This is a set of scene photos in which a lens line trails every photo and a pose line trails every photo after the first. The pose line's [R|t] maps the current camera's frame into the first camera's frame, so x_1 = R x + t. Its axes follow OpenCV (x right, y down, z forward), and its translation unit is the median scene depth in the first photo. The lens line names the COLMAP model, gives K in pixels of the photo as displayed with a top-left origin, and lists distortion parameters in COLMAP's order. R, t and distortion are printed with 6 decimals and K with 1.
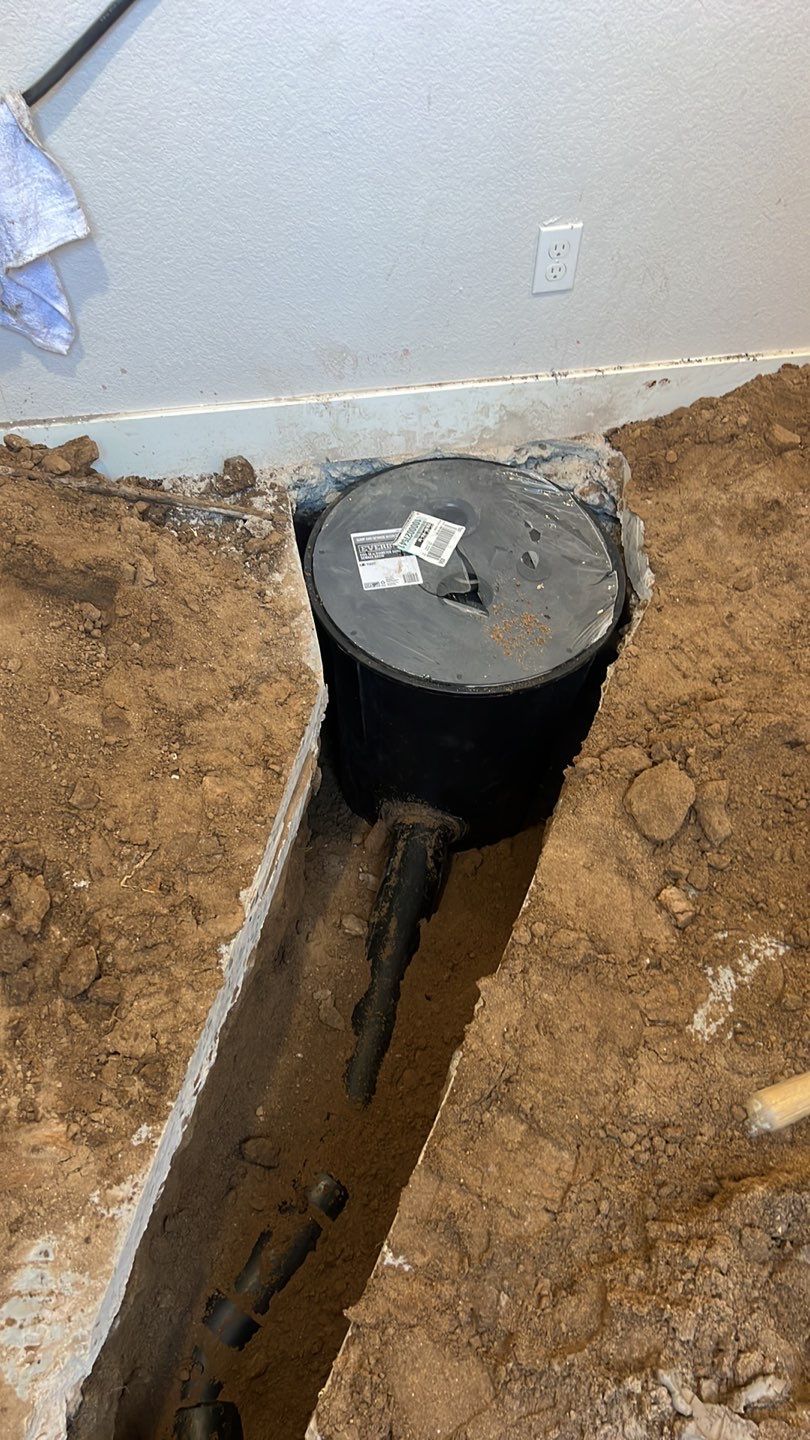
lens RADIAL K [[1045.9, 0, 394.5], [0, 1045.9, 730.4], [0, 0, 1]] dist [0.070811, -0.091709]
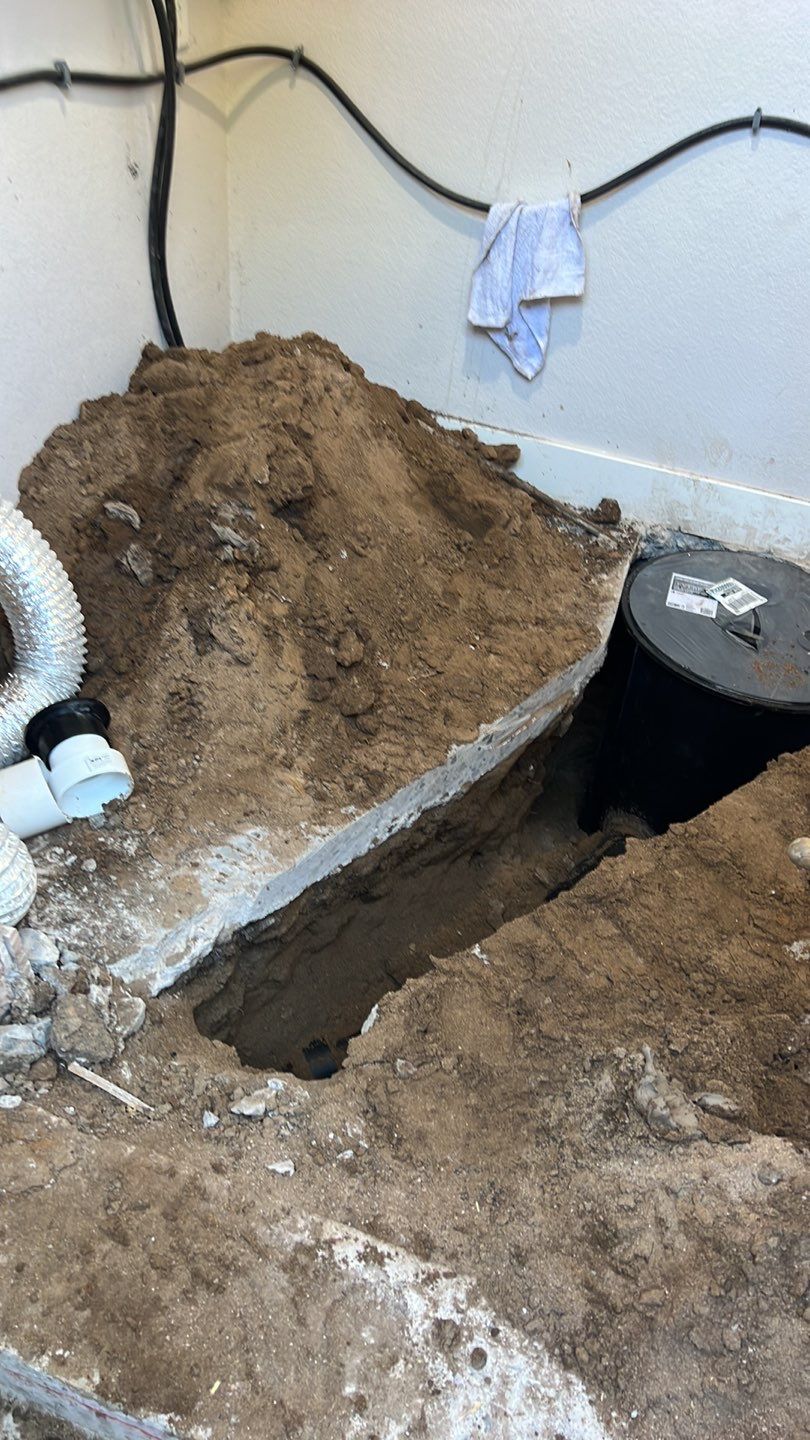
lens RADIAL K [[1036.5, 0, 395.6], [0, 1036.5, 704.1], [0, 0, 1]] dist [0.133102, -0.182297]
pose [[0.870081, 0.363770, -0.332611, 0.176047], [-0.440023, 0.877317, -0.191558, 0.414916], [0.222122, 0.313028, 0.923404, -0.223717]]
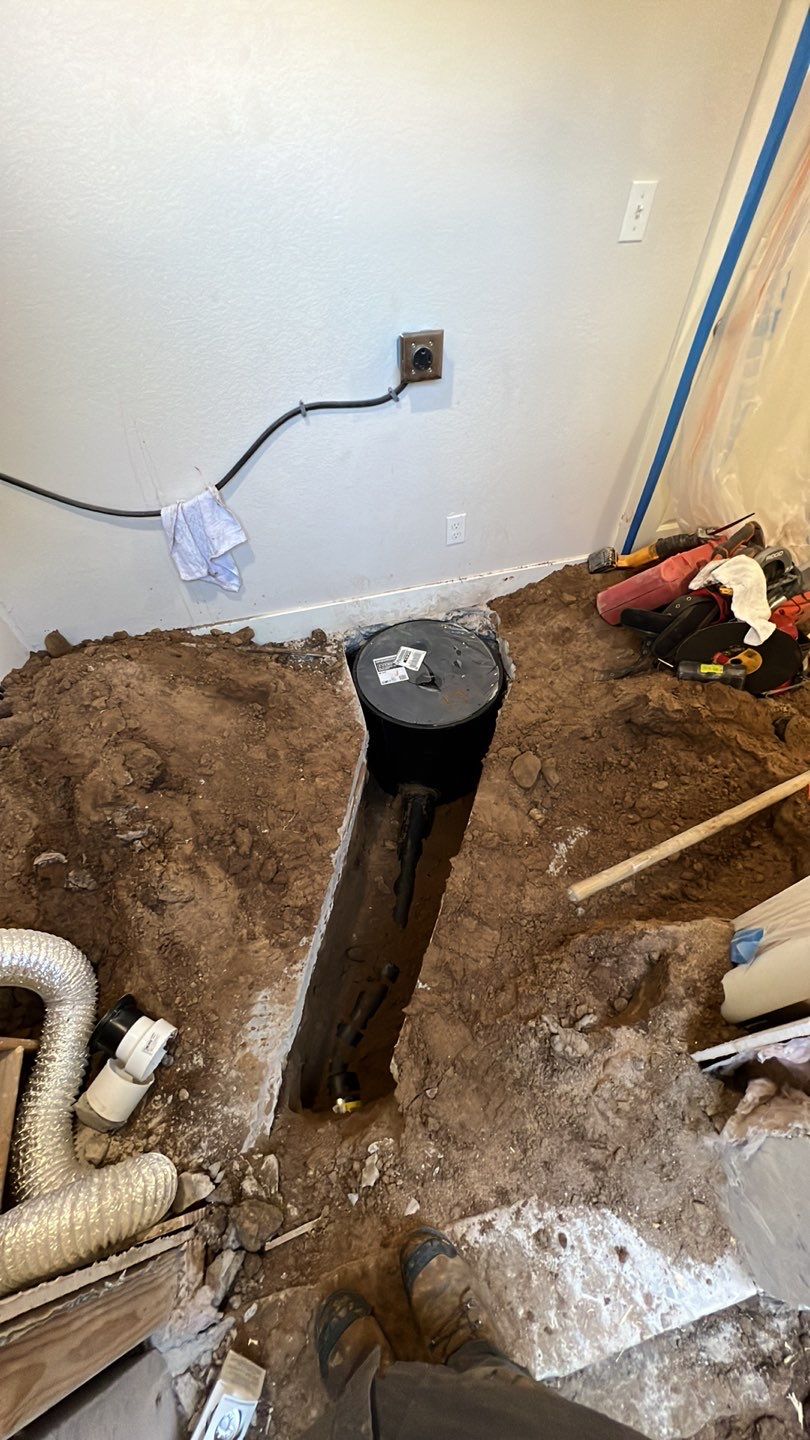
lens RADIAL K [[554.6, 0, 405.0], [0, 554.6, 720.0], [0, 0, 1]] dist [-0.001405, 0.000020]
pose [[0.995935, -0.089407, 0.010907, -0.000299], [0.089897, 0.994197, -0.059084, 0.009728], [-0.005561, 0.059824, 0.998193, -0.152335]]
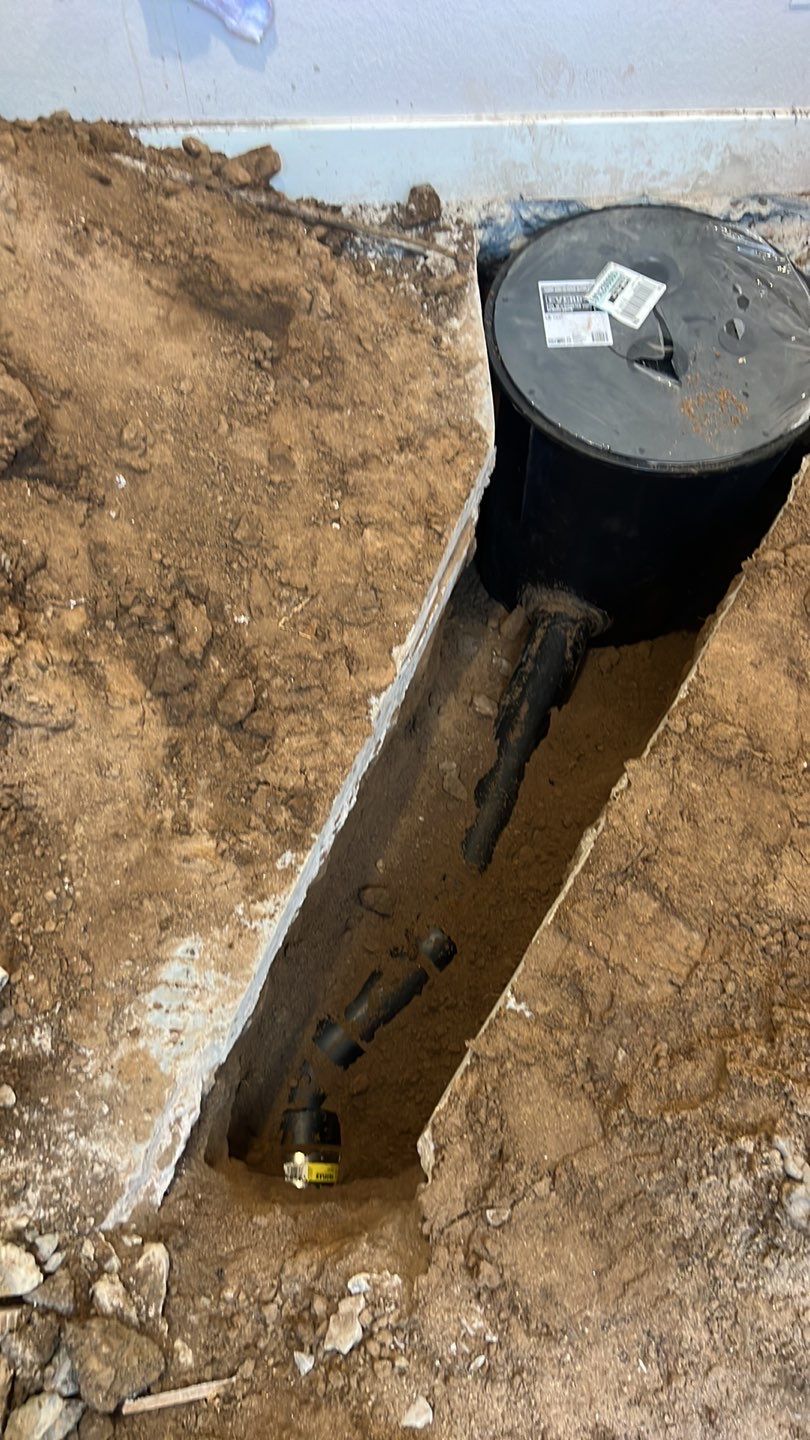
lens RADIAL K [[1045.9, 0, 394.5], [0, 1045.9, 730.4], [0, 0, 1]] dist [0.070811, -0.091709]
pose [[0.989181, 0.122693, -0.080425, -0.054761], [-0.105942, 0.976648, 0.186909, 0.043703], [0.101480, -0.176366, 0.979080, 0.016563]]
